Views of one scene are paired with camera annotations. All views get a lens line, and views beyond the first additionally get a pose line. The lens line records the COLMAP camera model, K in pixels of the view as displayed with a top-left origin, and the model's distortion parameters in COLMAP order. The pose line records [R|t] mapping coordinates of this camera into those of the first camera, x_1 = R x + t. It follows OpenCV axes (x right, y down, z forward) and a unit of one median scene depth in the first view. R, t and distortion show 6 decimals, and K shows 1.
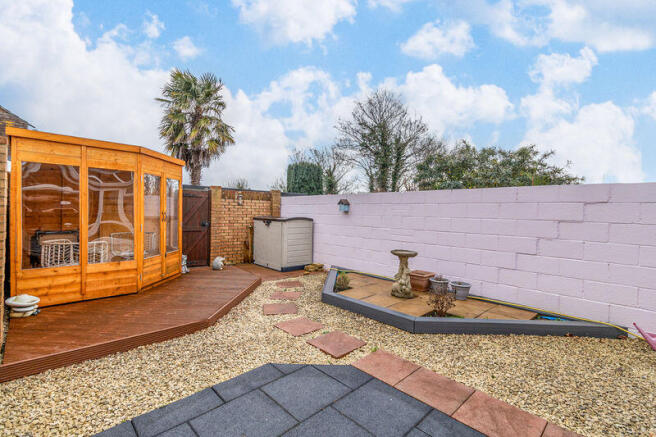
lens RADIAL K [[297.7, 0, 330.0], [0, 297.7, 216.9], [0, 0, 1]] dist [0.001924, -0.000376]
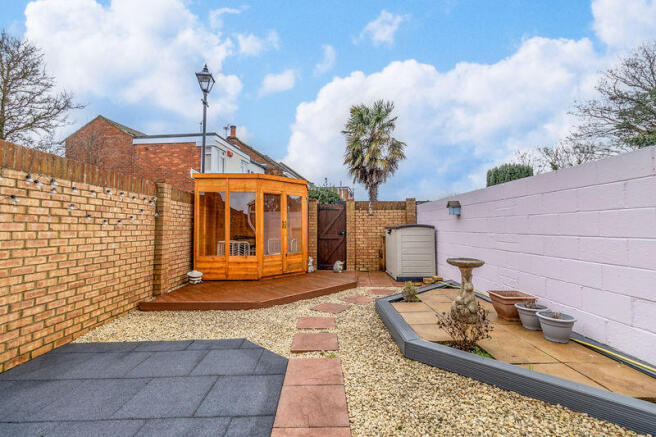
lens RADIAL K [[297.7, 0, 327.1], [0, 297.7, 218.3], [0, 0, 1]] dist [0.001924, -0.000376]
pose [[0.733523, -0.042945, -0.678307, 0.316442], [0.007170, 0.998435, -0.055460, 0.031163], [0.679627, 0.035818, 0.732683, 0.126612]]
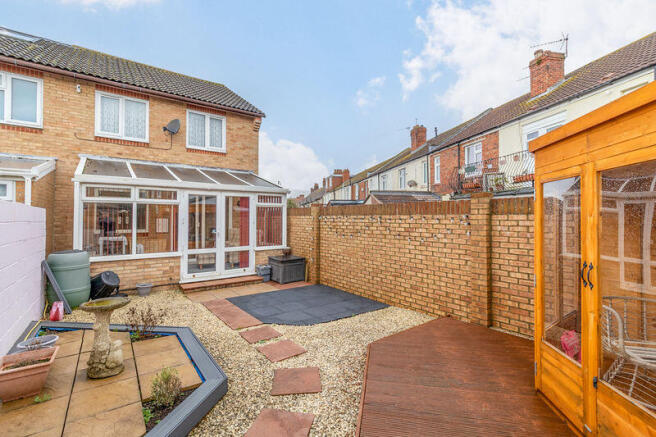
lens RADIAL K [[297.7, 0, 332.6], [0, 297.7, 217.7], [0, 0, 1]] dist [0.001924, -0.000376]
pose [[-0.993336, -0.022716, 0.112991, -0.187329], [-0.021605, 0.999706, 0.011052, -0.048609], [-0.113208, 0.008538, -0.993535, 0.977387]]
